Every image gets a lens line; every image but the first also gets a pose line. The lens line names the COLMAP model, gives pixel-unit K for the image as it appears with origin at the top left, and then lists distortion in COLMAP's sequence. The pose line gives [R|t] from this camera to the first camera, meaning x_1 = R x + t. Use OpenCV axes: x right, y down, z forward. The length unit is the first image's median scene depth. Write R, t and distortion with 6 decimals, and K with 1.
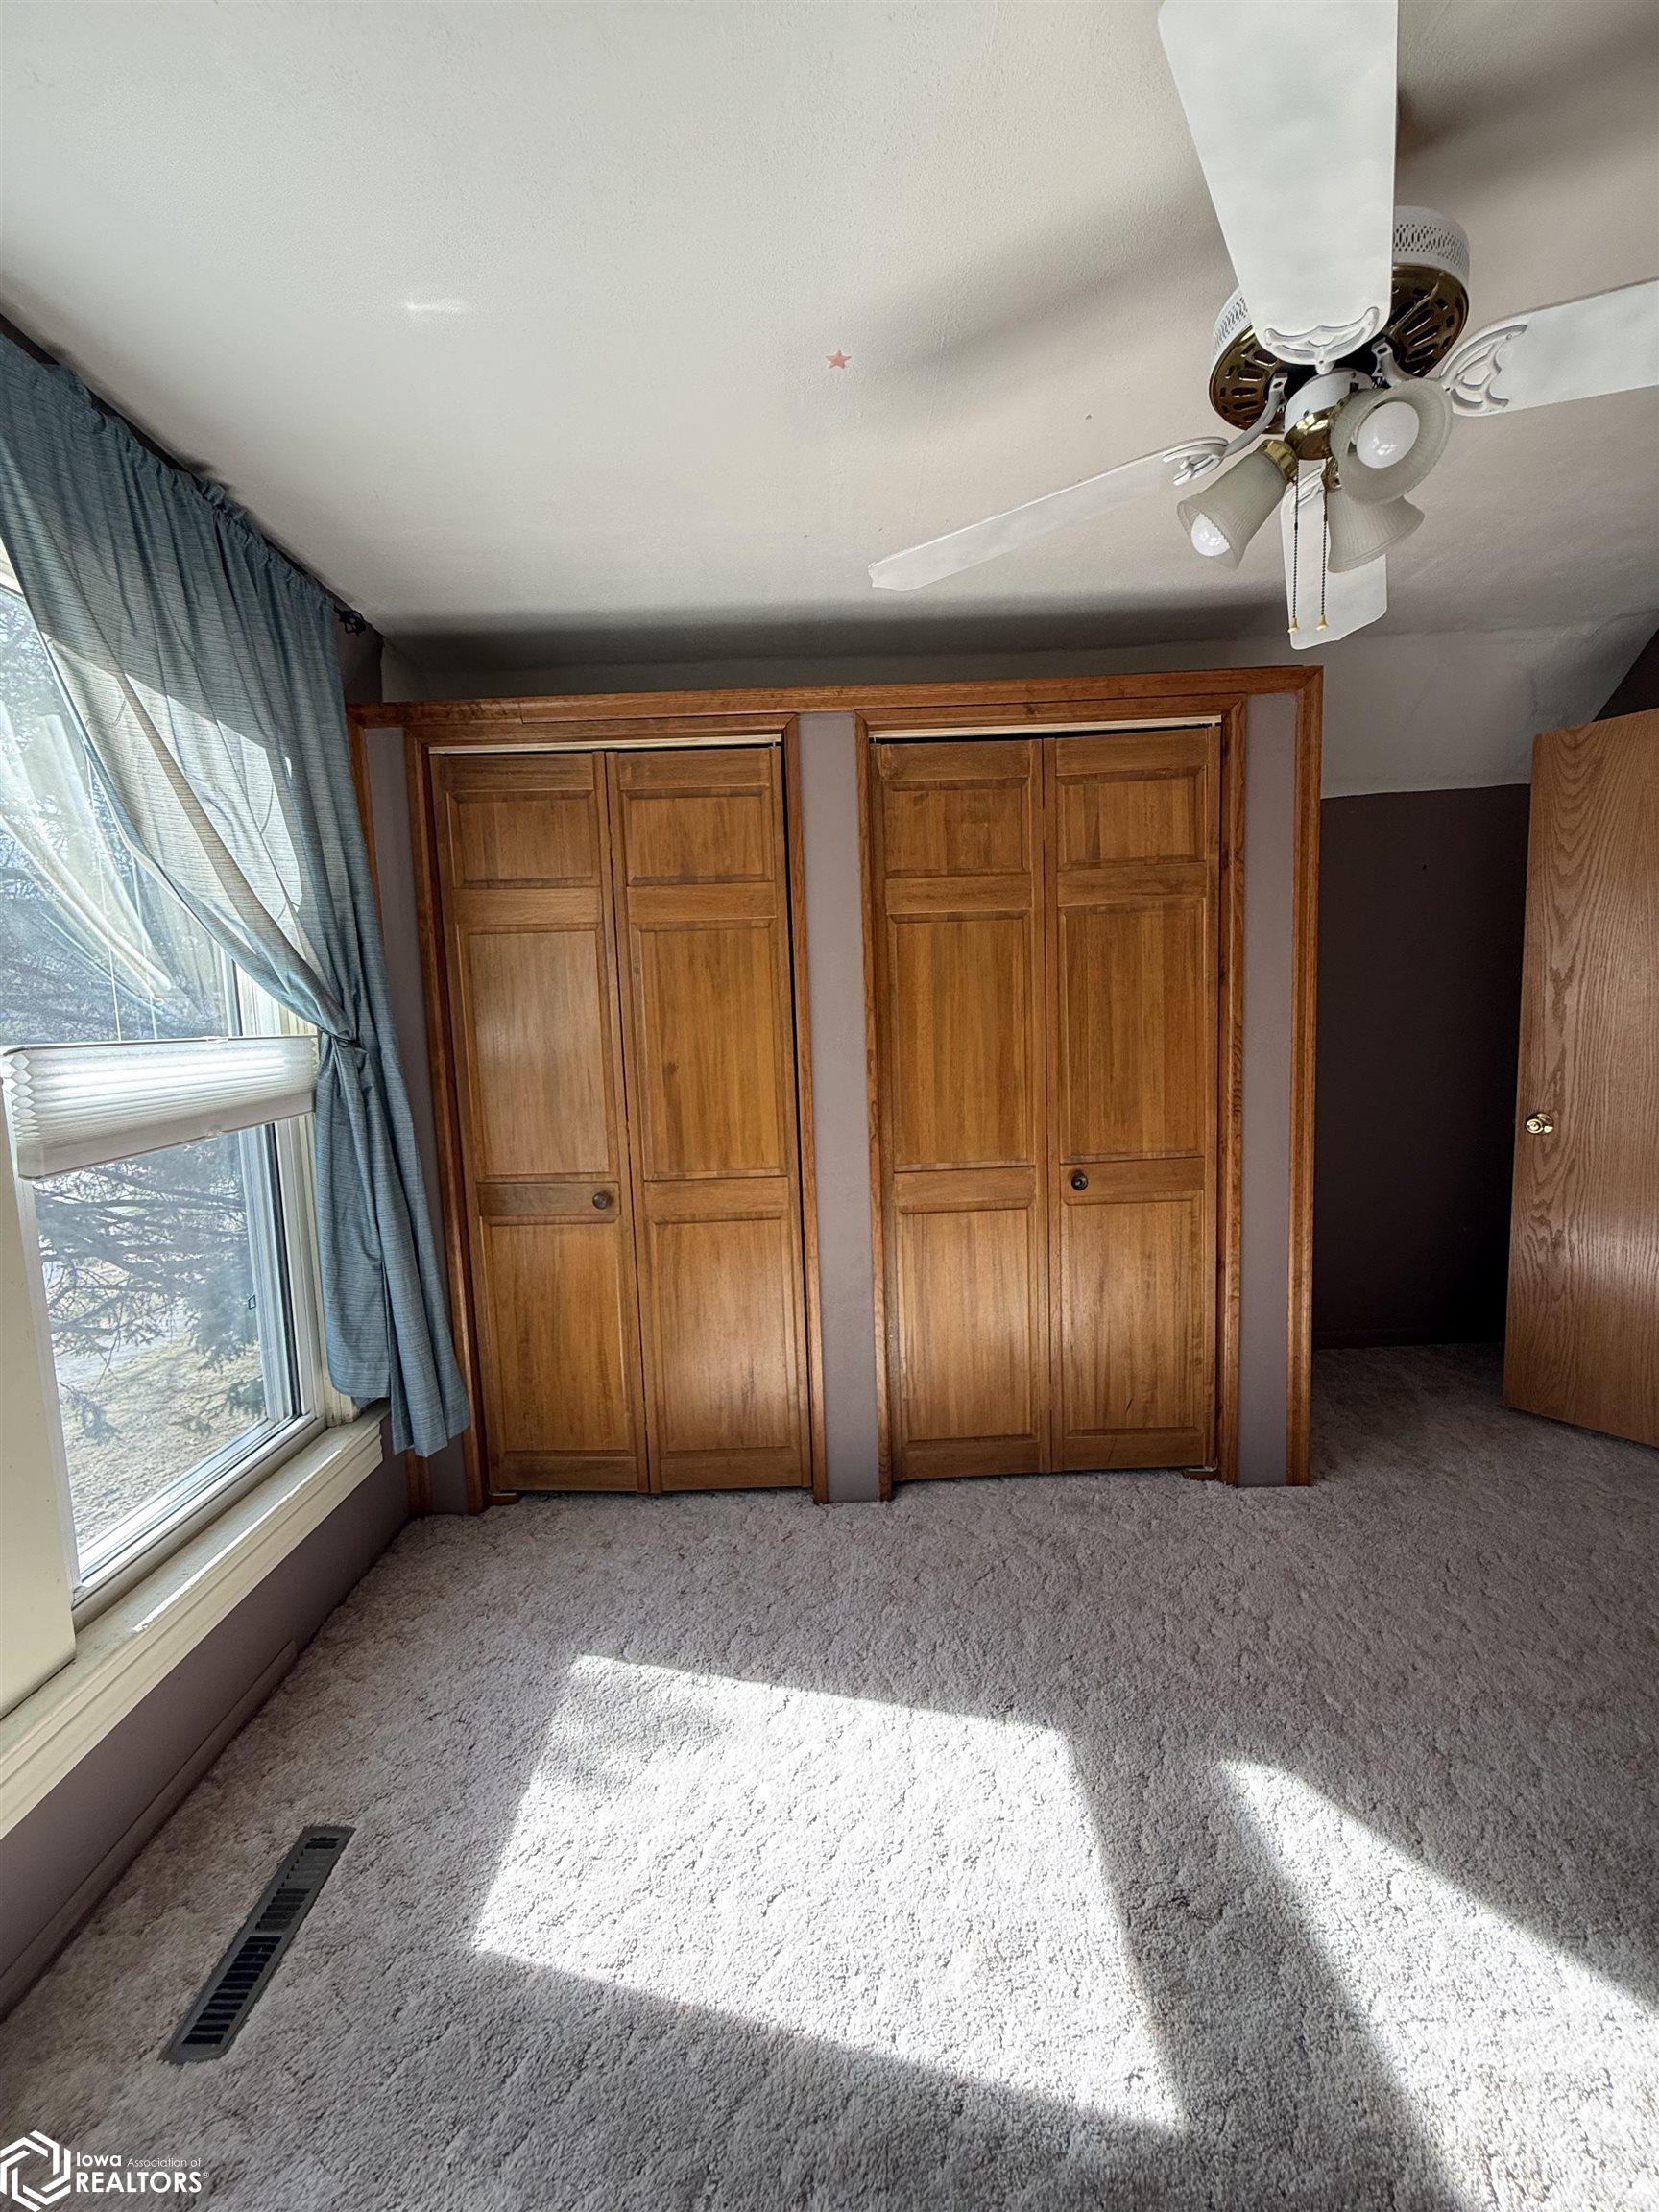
lens RADIAL K [[879.6, 0, 829.6], [0, 879.6, 1099.4], [0, 0, 1]] dist [0.000780, -0.000449]
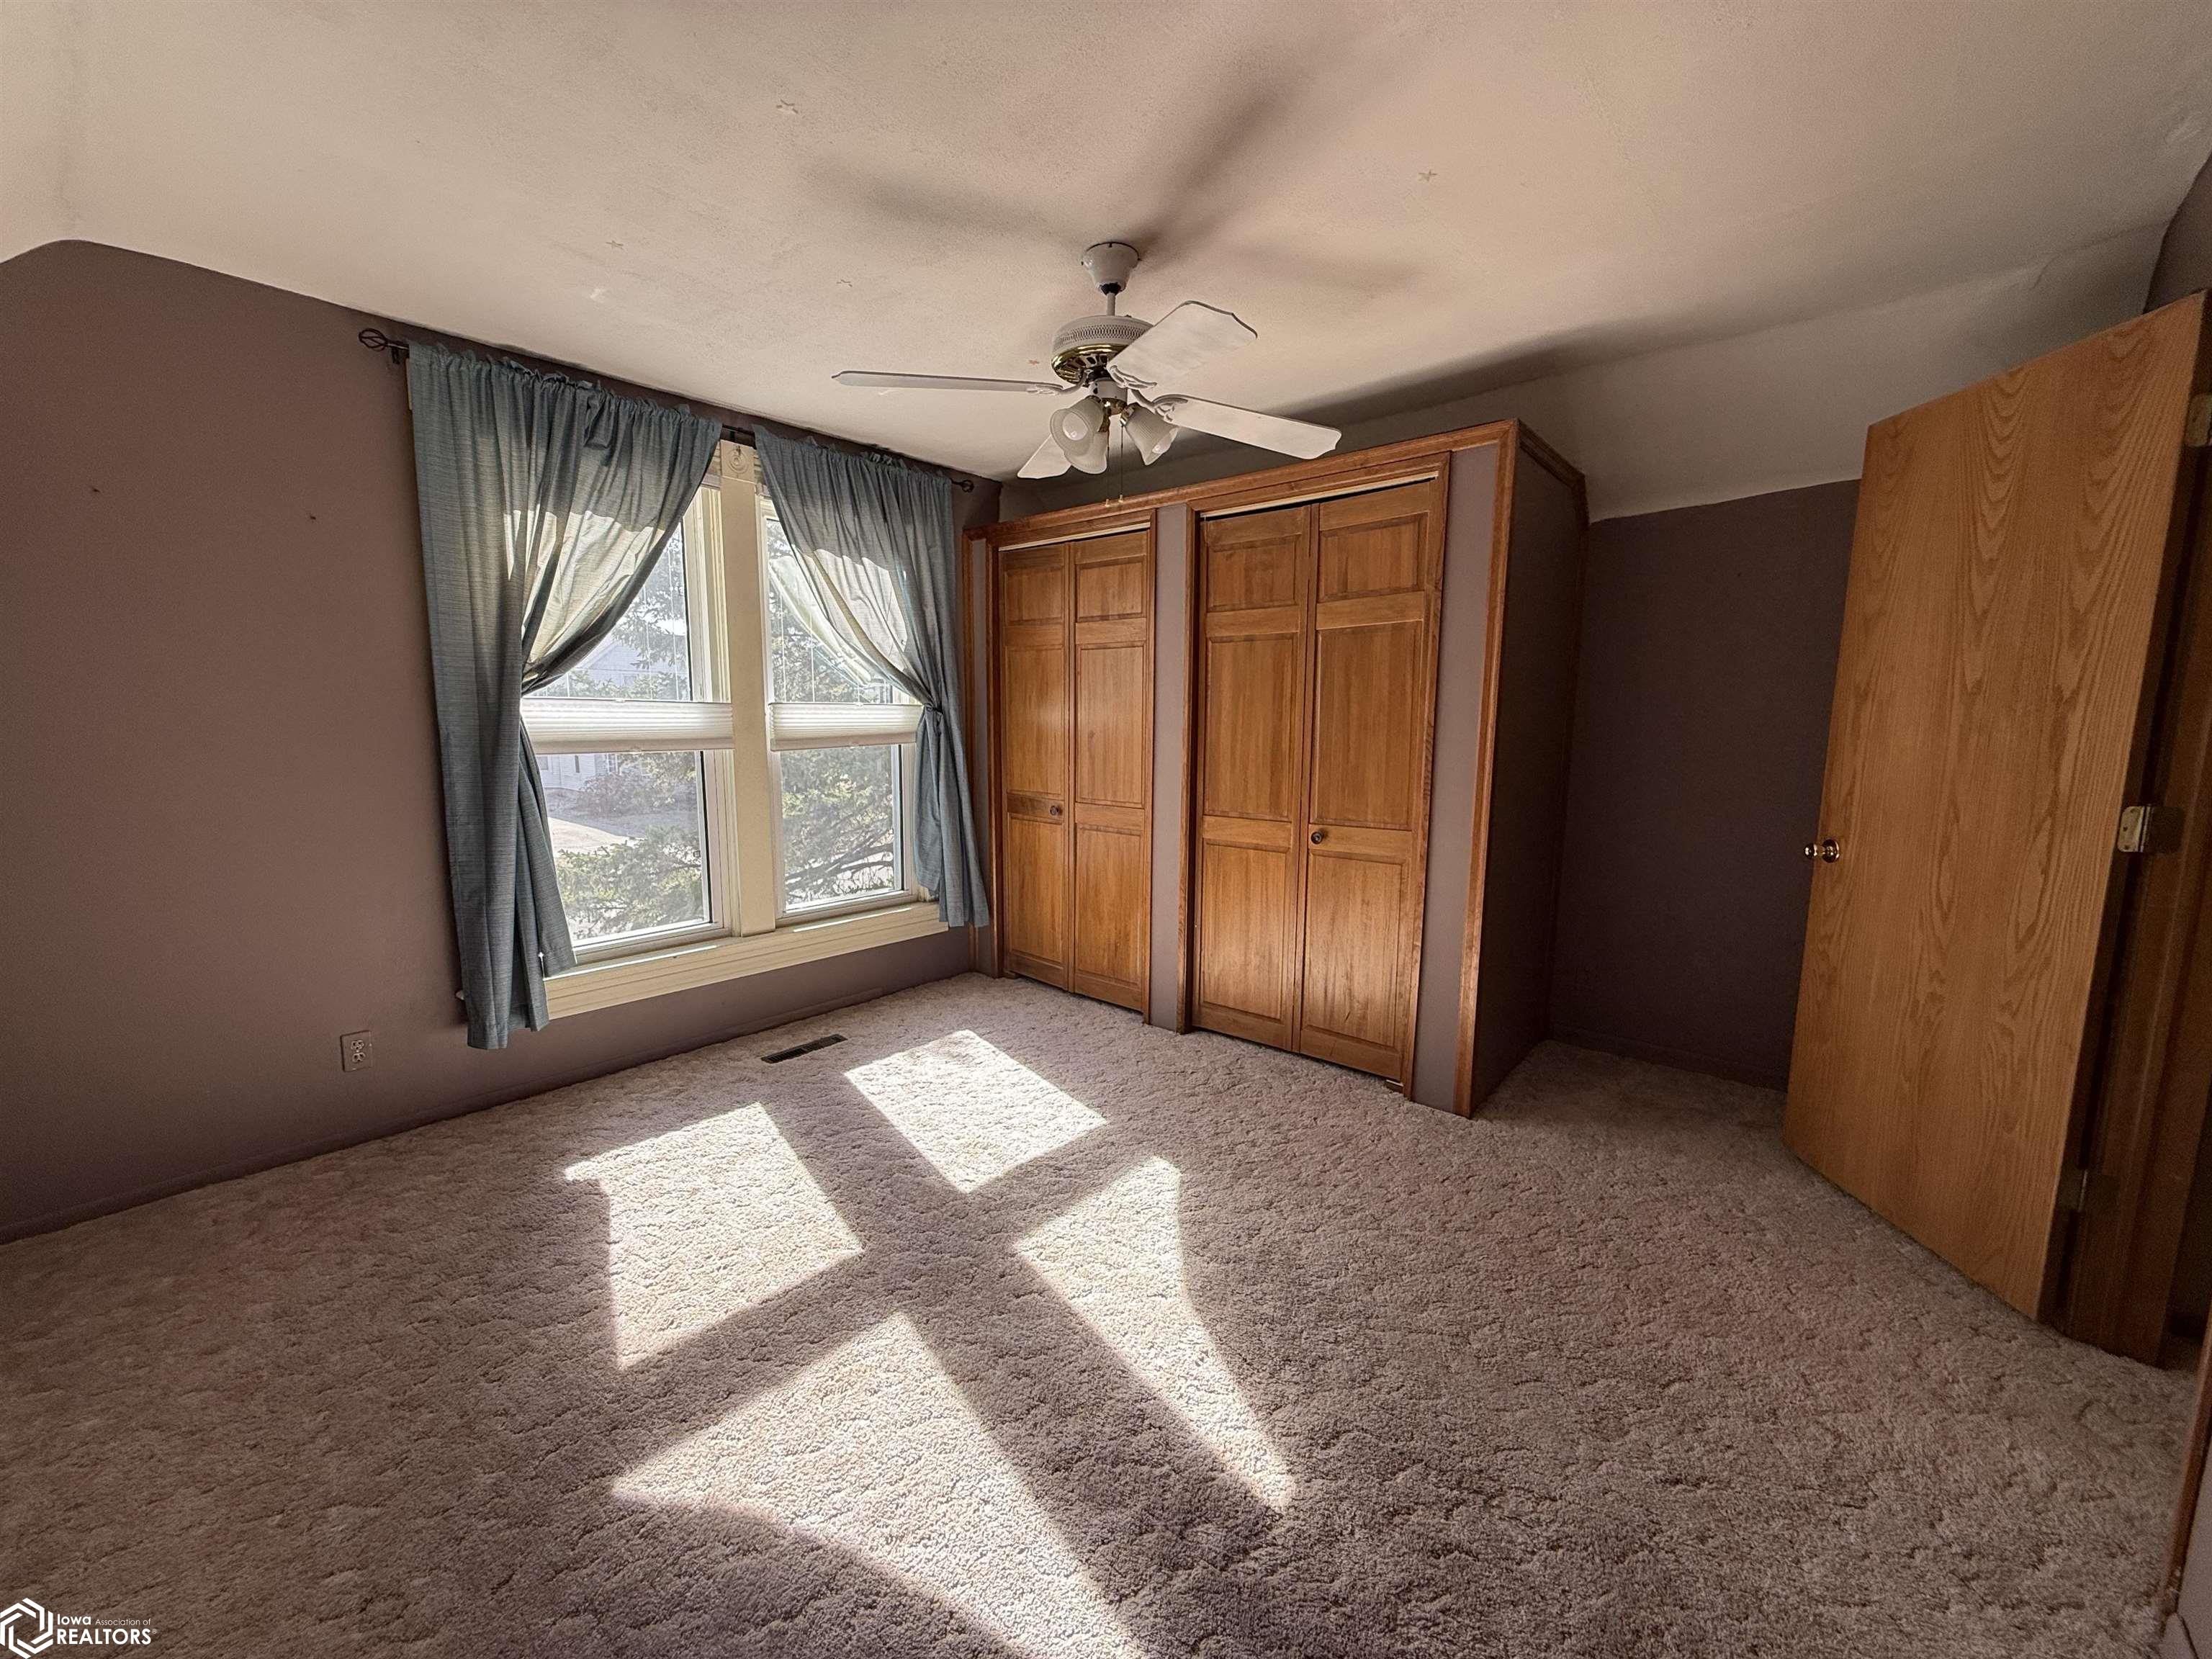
lens RADIAL K [[879.6, 0, 1100.9], [0, 879.6, 830.4], [0, 0, 1]] dist [0.000780, -0.000449]
pose [[0.753822, 0.127430, -0.644603, 0.906825], [-0.098219, 0.991845, 0.081215, 0.007628], [0.649696, 0.002090, 0.760191, -0.227124]]
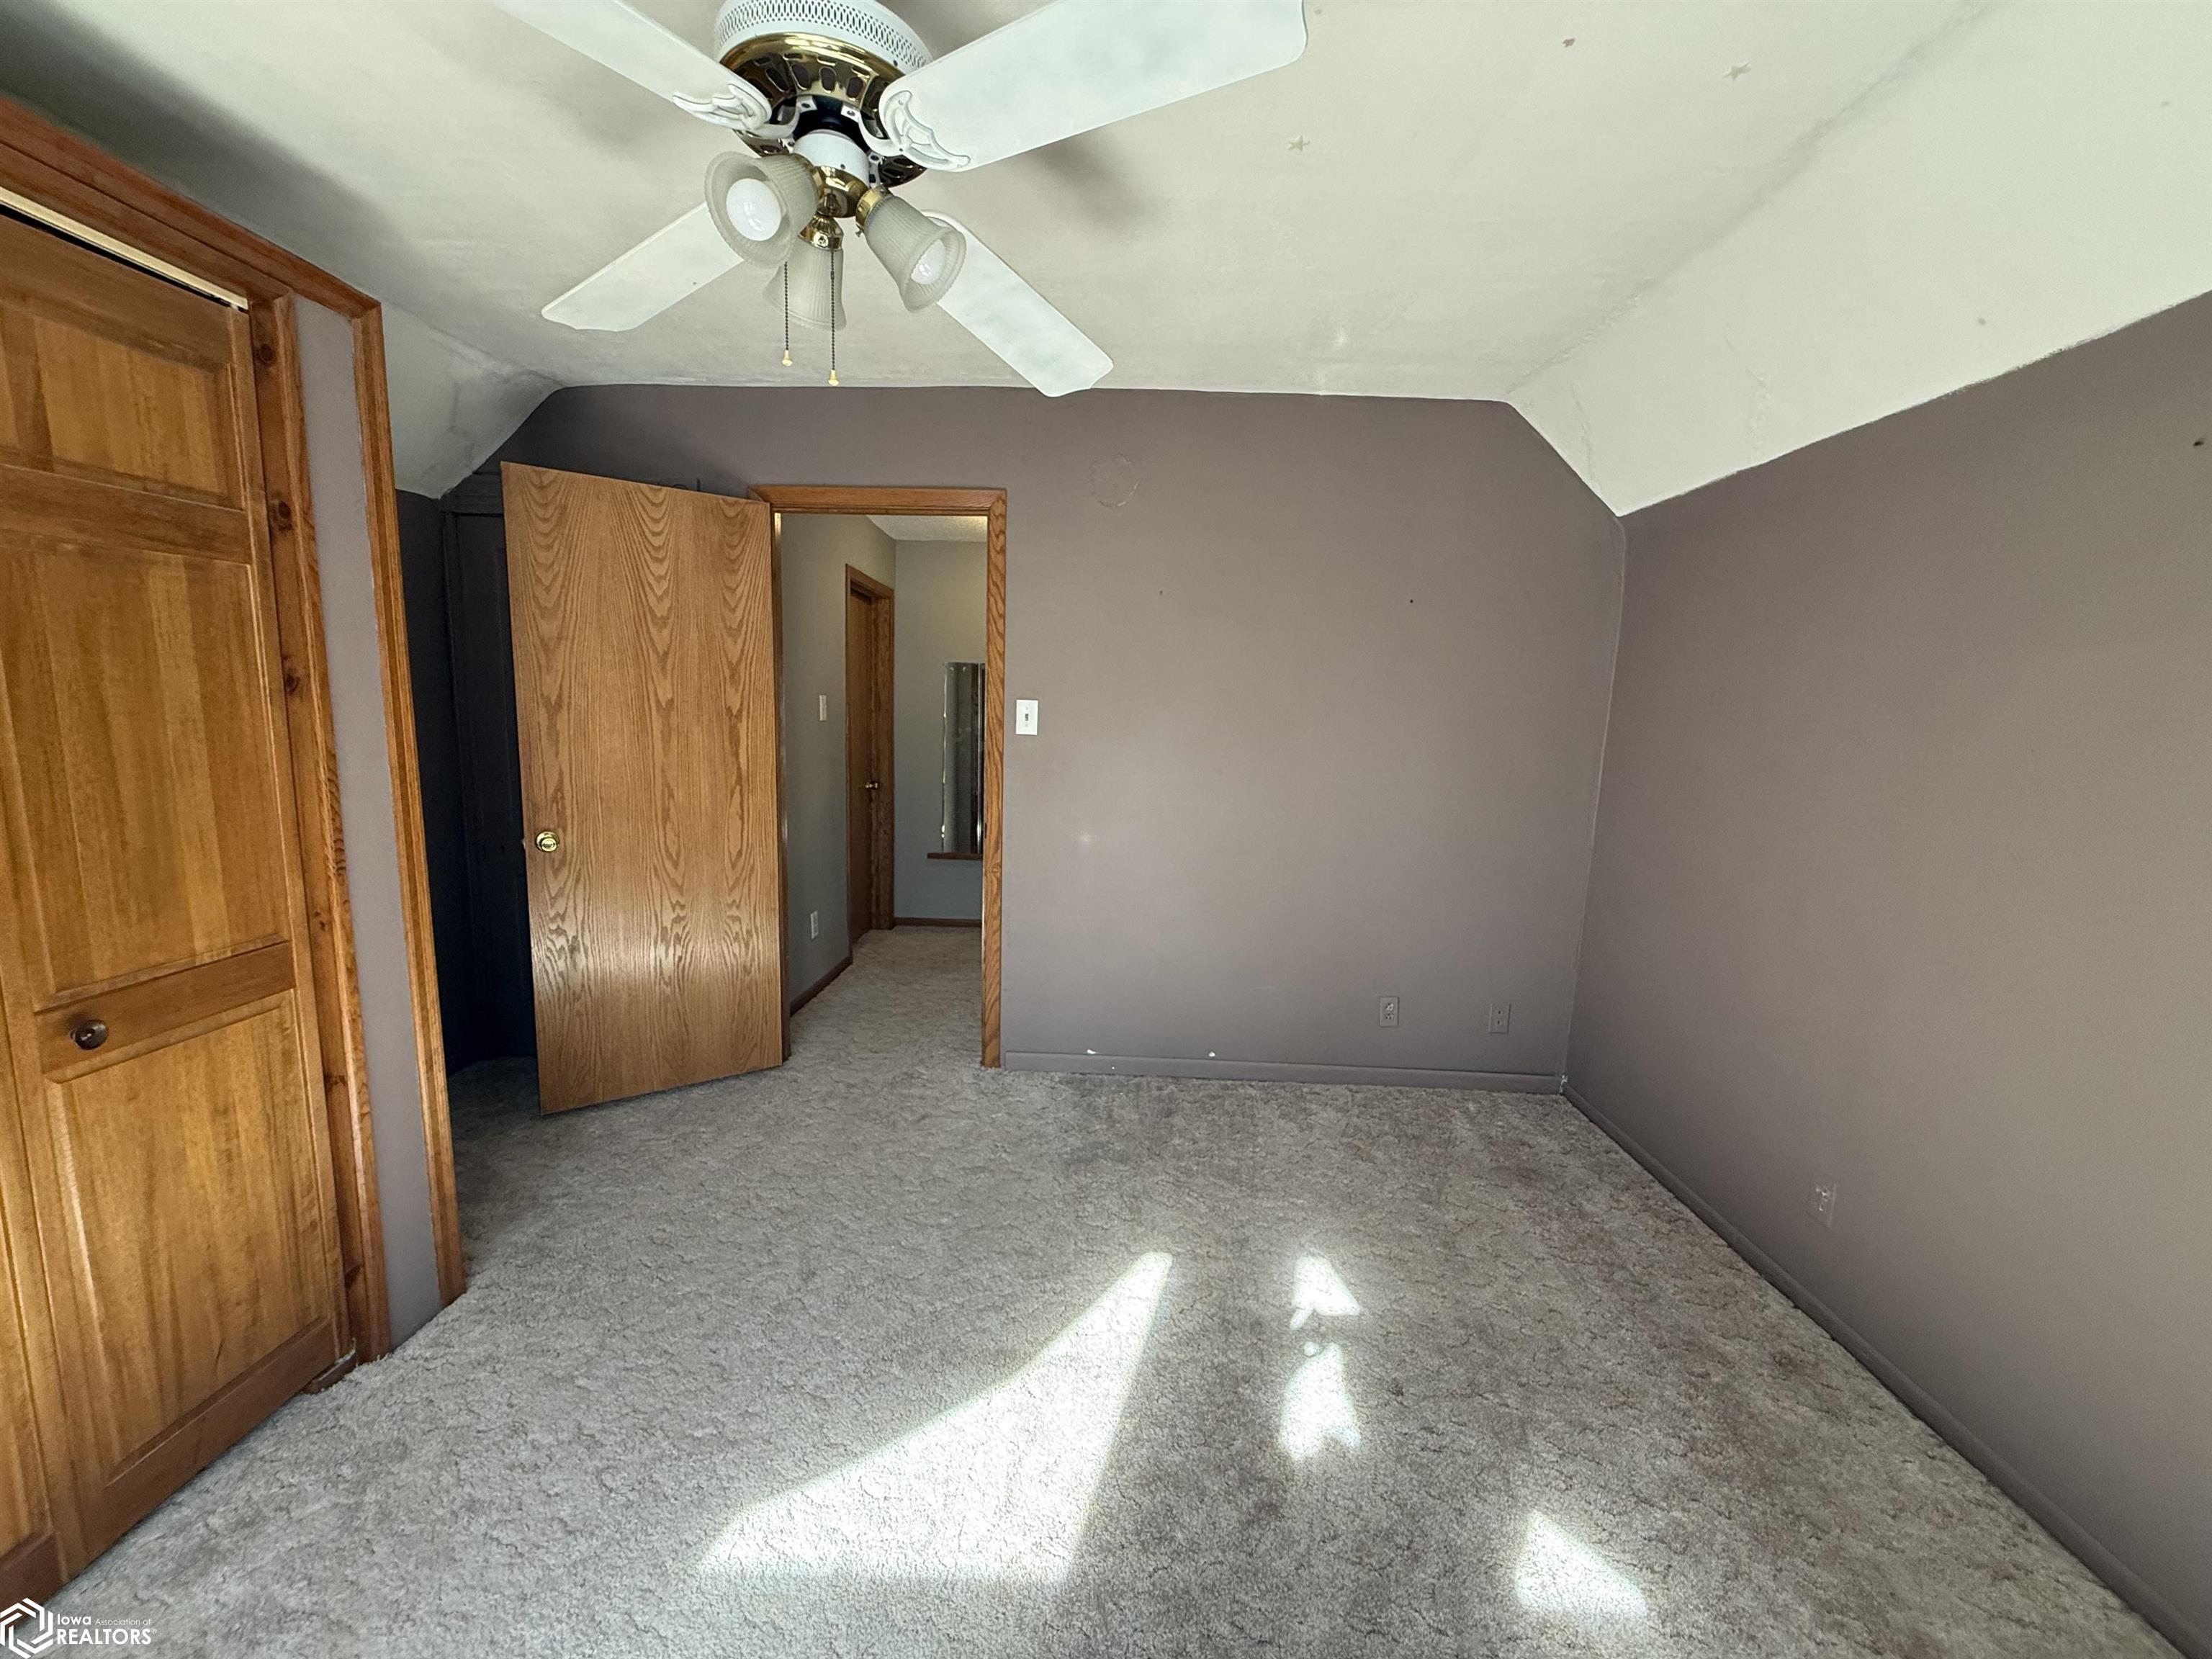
lens RADIAL K [[879.6, 0, 1098.8], [0, 879.6, 832.0], [0, 0, 1]] dist [0.000780, -0.000449]
pose [[0.026864, -0.099848, 0.994640, -0.248244], [0.072427, 0.992578, 0.097685, -0.043072], [-0.997012, 0.069415, 0.033897, 0.334604]]
